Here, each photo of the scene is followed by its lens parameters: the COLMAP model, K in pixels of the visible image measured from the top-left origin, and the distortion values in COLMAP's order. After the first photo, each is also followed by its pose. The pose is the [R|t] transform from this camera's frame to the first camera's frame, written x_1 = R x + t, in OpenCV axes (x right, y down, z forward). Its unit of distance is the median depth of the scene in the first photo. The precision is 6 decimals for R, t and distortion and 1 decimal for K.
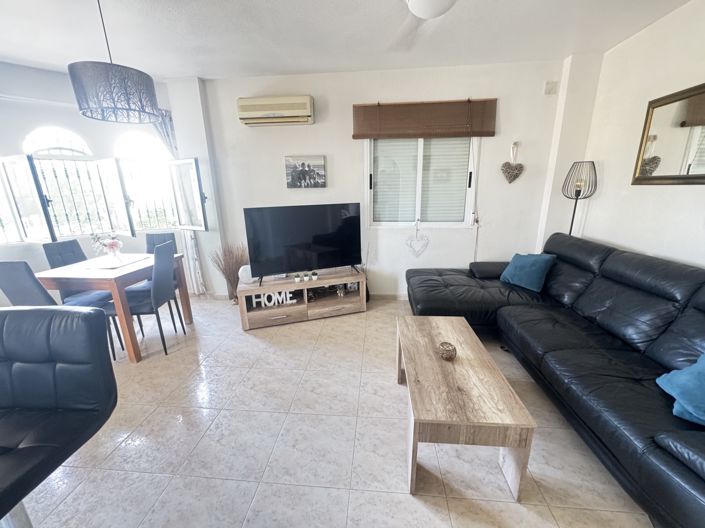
lens RADIAL K [[281.6, 0, 352.1], [0, 281.6, 262.7], [0, 0, 1]] dist [0.000608, -0.000258]
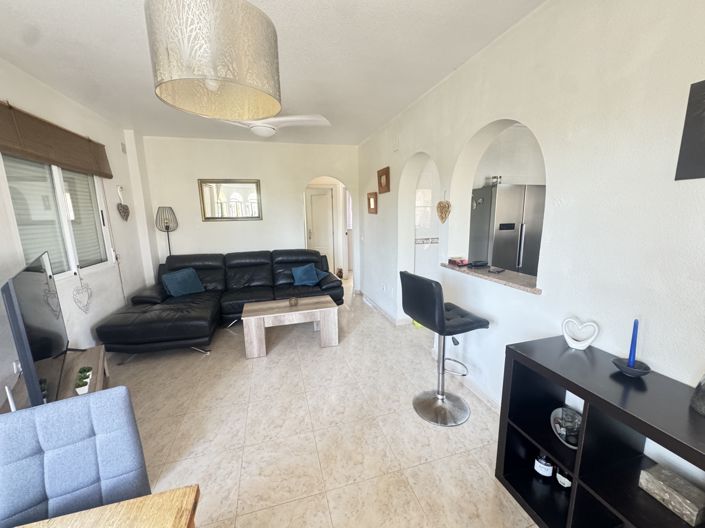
lens RADIAL K [[281.6, 0, 350.9], [0, 281.6, 263.9], [0, 0, 1]] dist [0.000608, -0.000258]
pose [[-0.353012, -0.138750, 0.925273, -0.901917], [0.271837, 0.931072, 0.243331, -0.168806], [-0.895258, 0.337422, -0.290962, 0.636329]]
